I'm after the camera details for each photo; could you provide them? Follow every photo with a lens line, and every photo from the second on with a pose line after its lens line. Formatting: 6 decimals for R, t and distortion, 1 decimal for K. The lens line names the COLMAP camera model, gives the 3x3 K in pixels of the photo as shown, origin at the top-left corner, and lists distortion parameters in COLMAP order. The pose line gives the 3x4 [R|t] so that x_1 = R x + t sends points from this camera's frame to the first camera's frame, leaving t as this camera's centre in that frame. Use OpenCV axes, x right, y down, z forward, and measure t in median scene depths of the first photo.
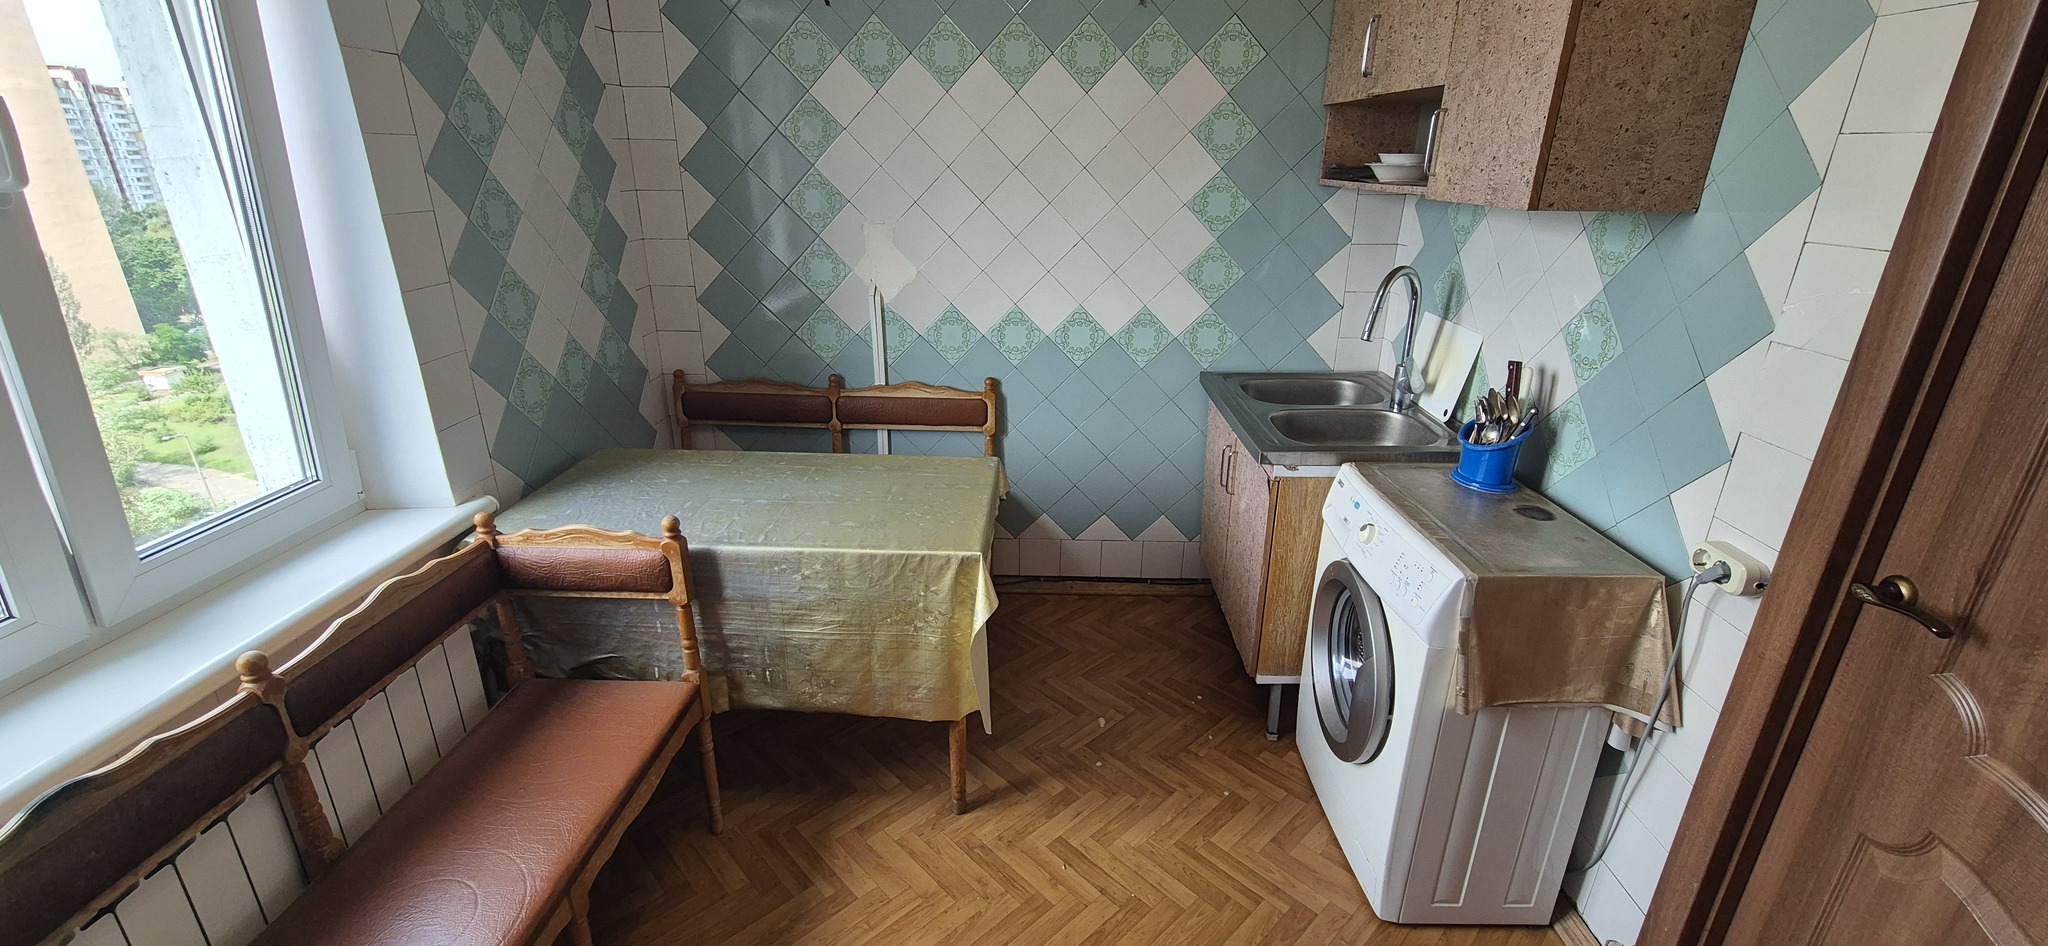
lens RADIAL K [[839.0, 0, 1024.0], [0, 839.0, 473.0], [0, 0, 1]] dist [-0.000397, -0.000013]
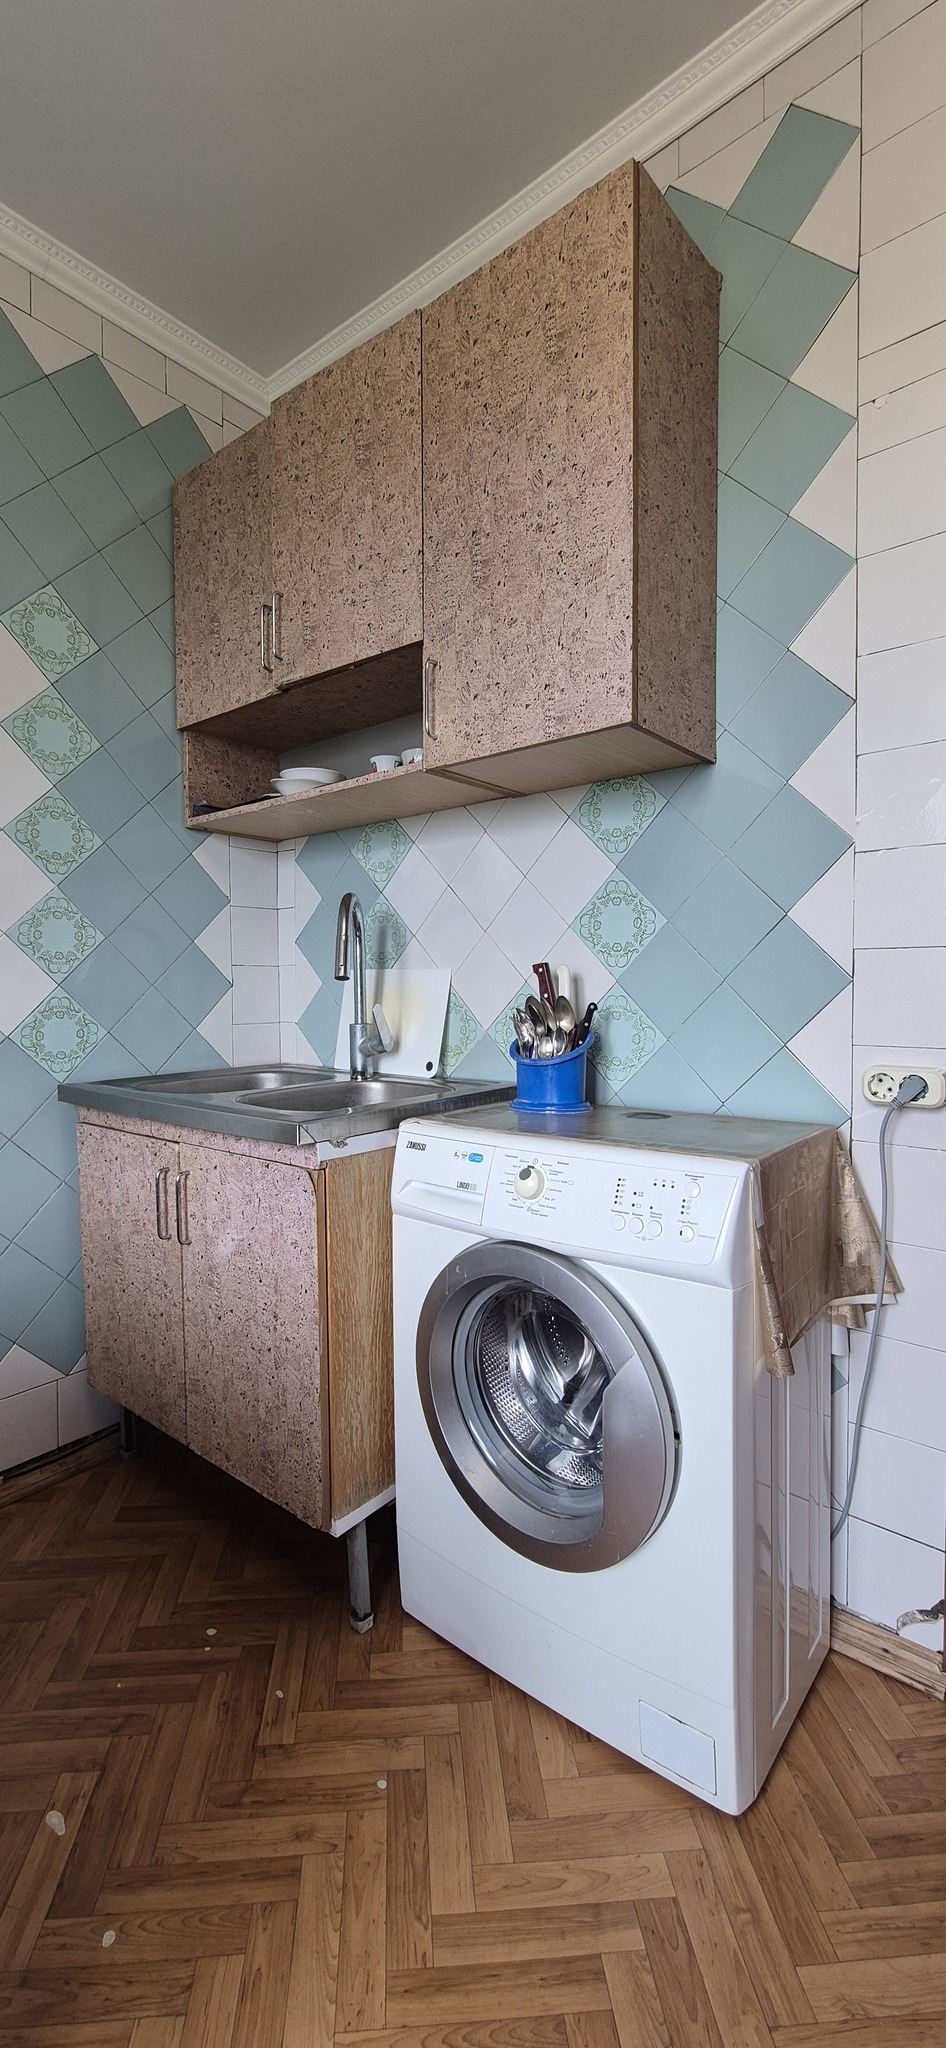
lens RADIAL K [[834.9, 0, 472.6], [0, 834.9, 1016.7], [0, 0, 1]] dist [-0.002415, -0.000377]
pose [[0.629100, -0.036732, 0.776456, -0.108118], [0.285559, 0.939960, -0.186900, 0.051136], [-0.722972, 0.339303, 0.601818, 0.507597]]
